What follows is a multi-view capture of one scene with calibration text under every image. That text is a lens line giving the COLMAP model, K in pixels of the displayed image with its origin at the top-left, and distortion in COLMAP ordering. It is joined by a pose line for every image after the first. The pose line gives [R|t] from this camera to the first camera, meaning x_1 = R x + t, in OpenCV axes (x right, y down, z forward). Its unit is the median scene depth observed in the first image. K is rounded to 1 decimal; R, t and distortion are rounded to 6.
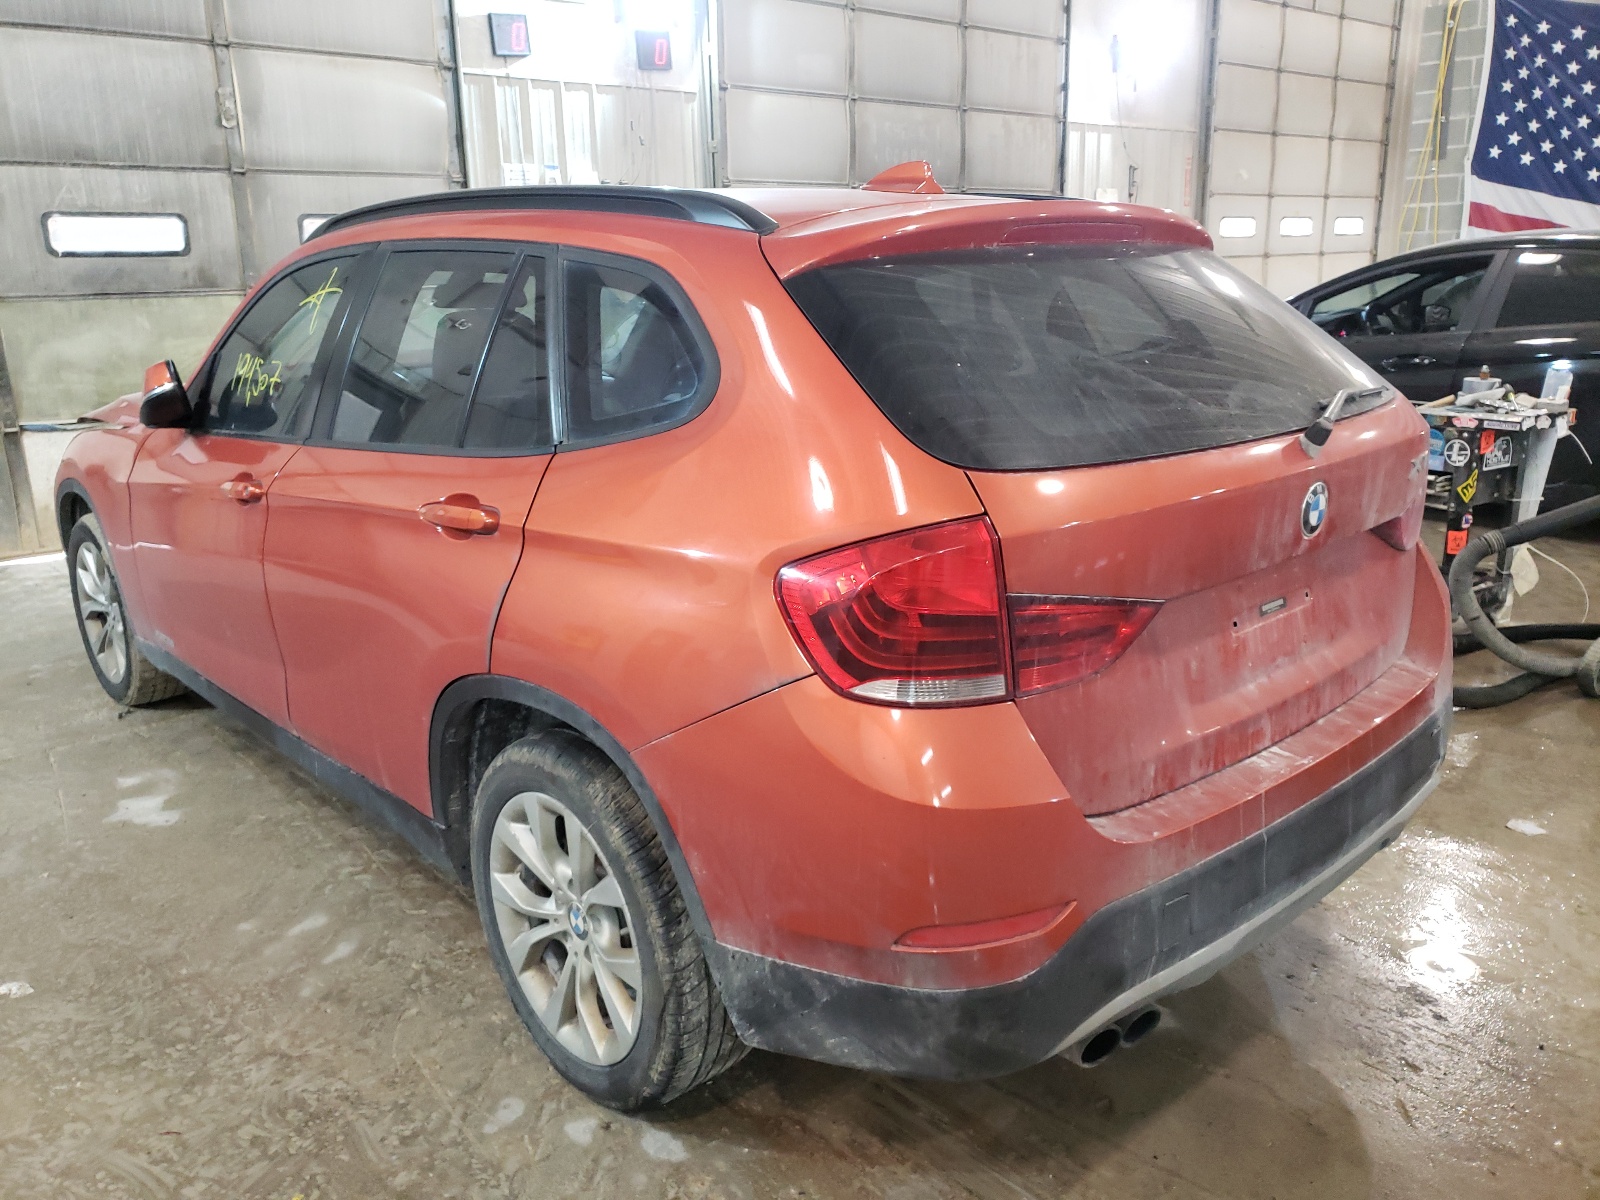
lens RADIAL K [[1210.2, 0, 802.7], [0, 1210.2, 601.9], [0, 0, 1]] dist [-0.002527, -0.001894]
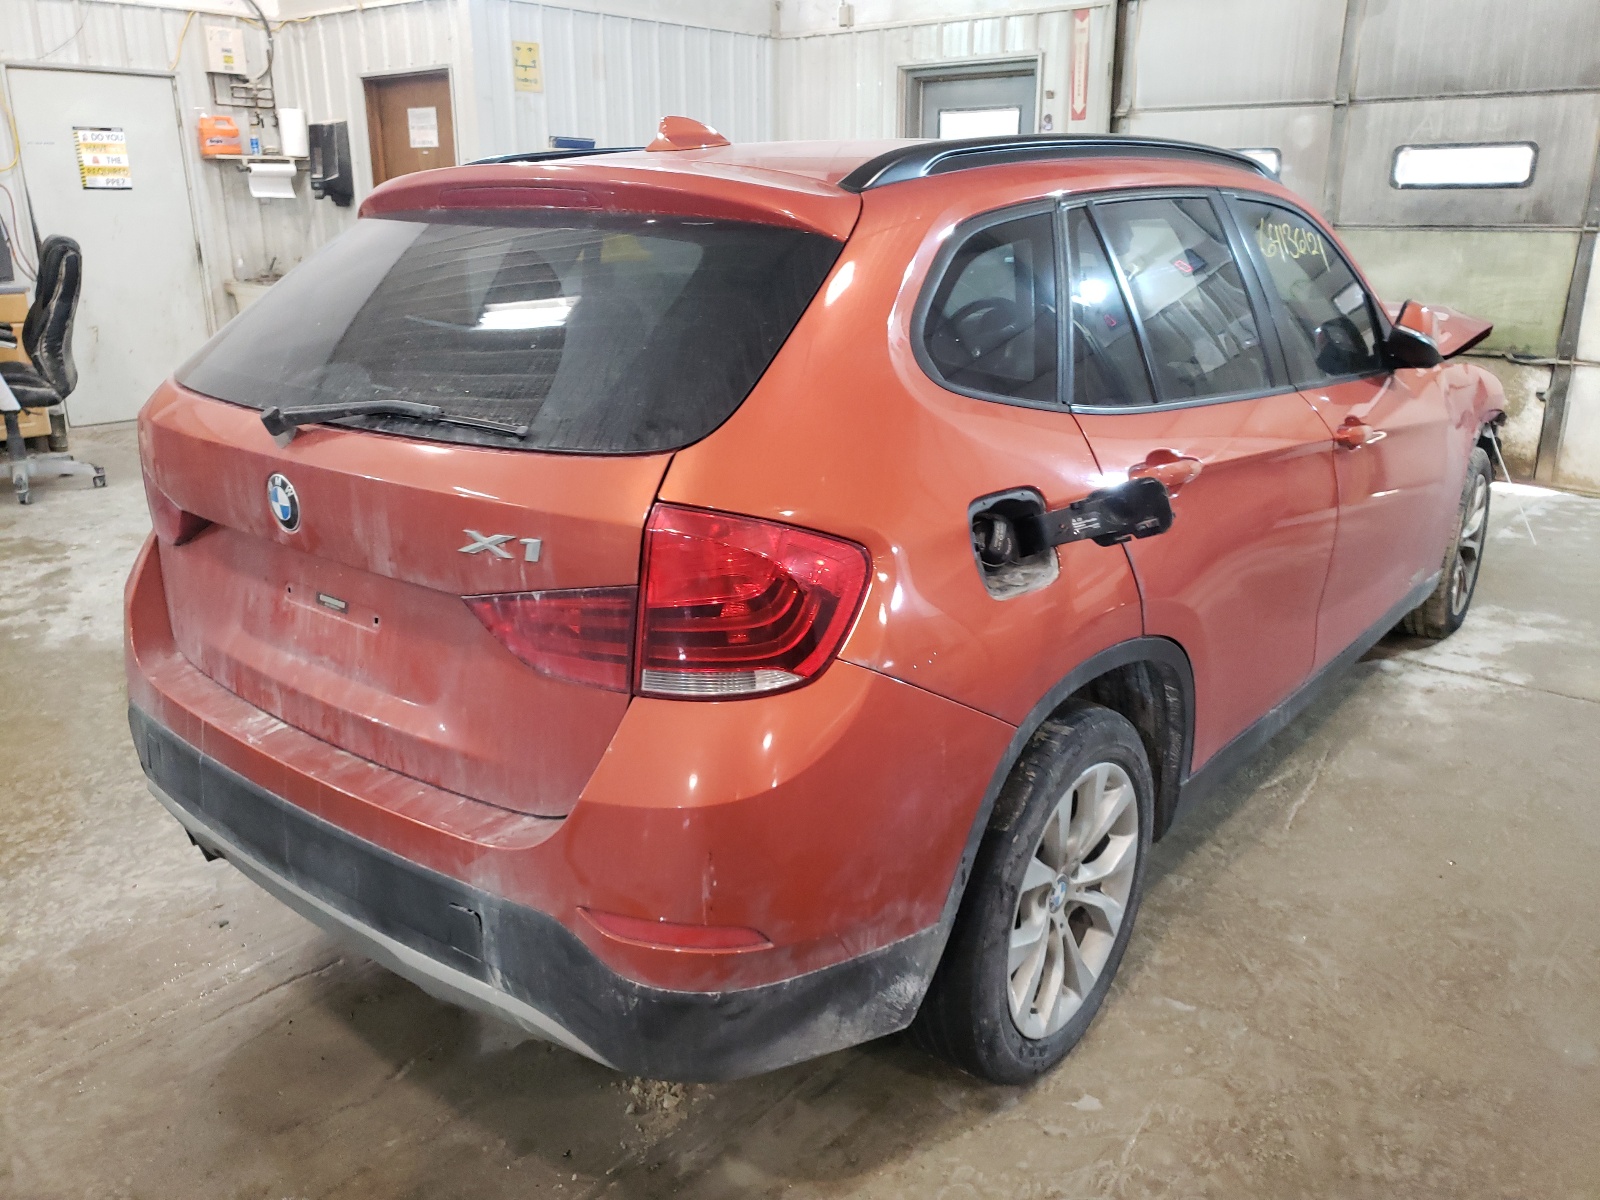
lens RADIAL K [[1210.2, 0, 802.1], [0, 1210.2, 593.1], [0, 0, 1]] dist [-0.002527, -0.001894]
pose [[0.155698, 0.317066, -0.935536, 0.393340], [-0.264614, 0.925859, 0.269748, -0.105248], [0.951702, 0.205557, 0.228055, 0.335637]]
